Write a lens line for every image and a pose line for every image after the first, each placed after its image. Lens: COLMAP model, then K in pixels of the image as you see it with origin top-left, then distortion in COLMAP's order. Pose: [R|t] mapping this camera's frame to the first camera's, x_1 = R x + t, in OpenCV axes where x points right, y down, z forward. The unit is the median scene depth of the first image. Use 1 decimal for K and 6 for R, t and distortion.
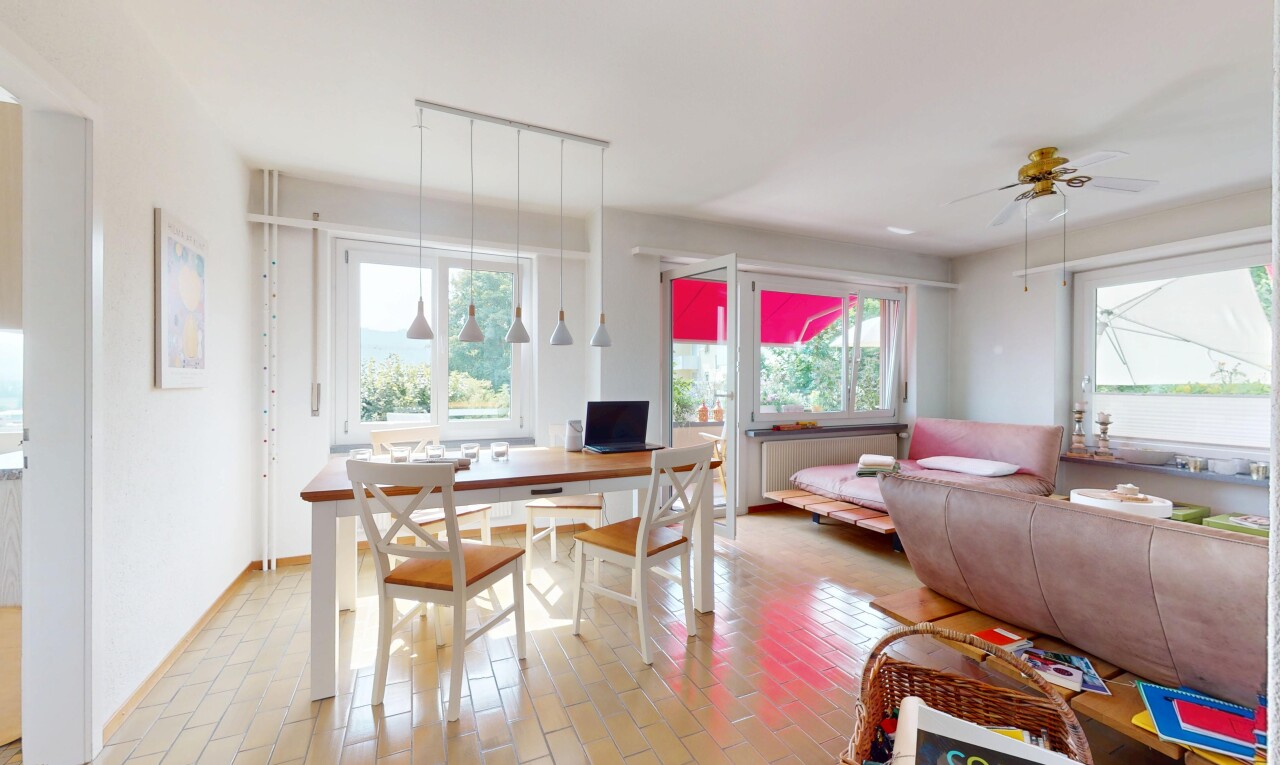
lens RADIAL K [[500.8, 0, 640.0], [0, 500.8, 382.5], [0, 0, 1]] dist [0.000164, 0.000032]
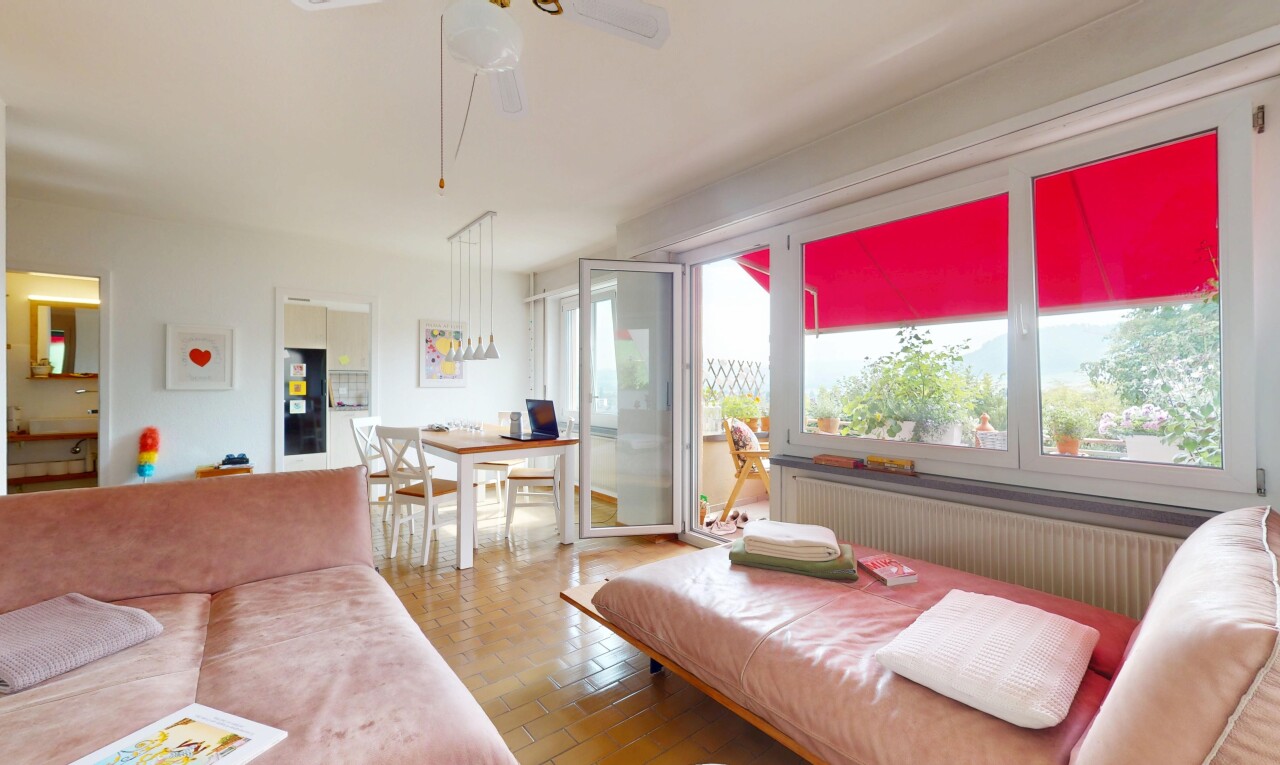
lens RADIAL K [[500.8, 0, 640.0], [0, 500.8, 382.5], [0, 0, 1]] dist [0.000164, 0.000032]
pose [[0.242524, -0.008457, -0.970109, 1.383162], [0.002033, 0.999964, -0.008209, 0.005157], [0.970143, 0.000019, 0.242533, 1.103467]]
